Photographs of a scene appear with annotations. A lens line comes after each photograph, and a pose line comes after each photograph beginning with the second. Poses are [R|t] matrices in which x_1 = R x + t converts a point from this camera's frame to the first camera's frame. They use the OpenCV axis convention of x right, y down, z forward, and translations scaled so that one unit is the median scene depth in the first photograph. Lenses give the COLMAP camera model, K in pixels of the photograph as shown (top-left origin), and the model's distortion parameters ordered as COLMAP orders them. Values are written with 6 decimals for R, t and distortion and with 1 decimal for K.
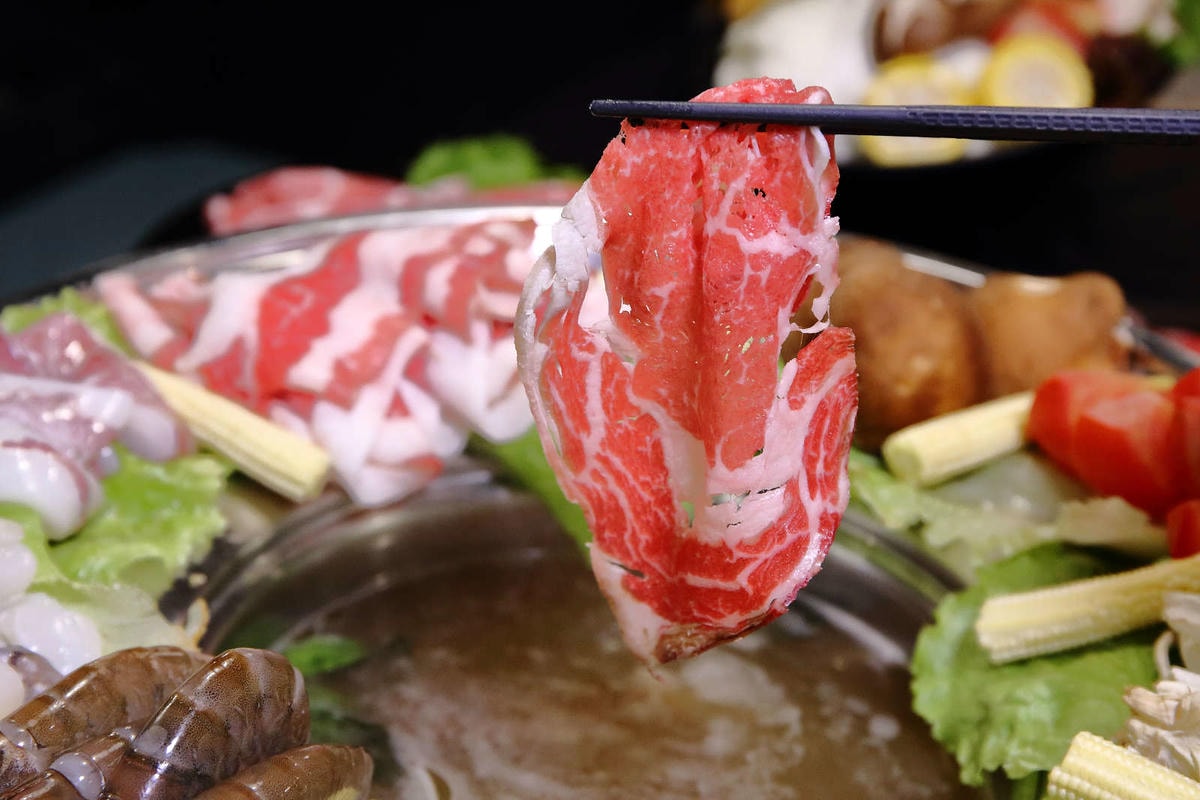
lens RADIAL K [[2161.2, 0, 596.5], [0, 2161.2, 402.5], [0, 0, 1]] dist [0.027046, 0.000000]
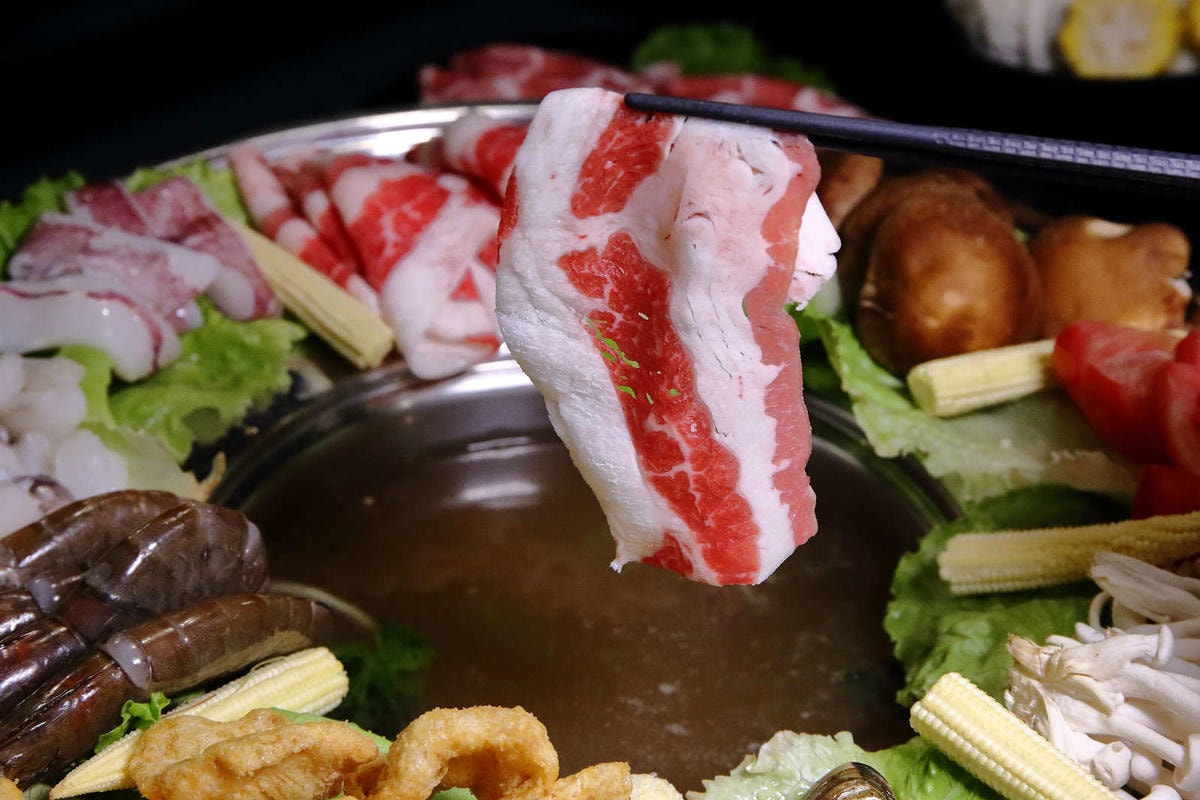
lens RADIAL K [[2161.2, 0, 601.8], [0, 2161.2, 396.7], [0, 0, 1]] dist [0.027046, 0.000000]
pose [[0.973433, 0.109972, -0.200832, 0.220119], [-0.094180, 0.991782, 0.086591, -0.050530], [0.208704, -0.065377, 0.975791, -0.055823]]
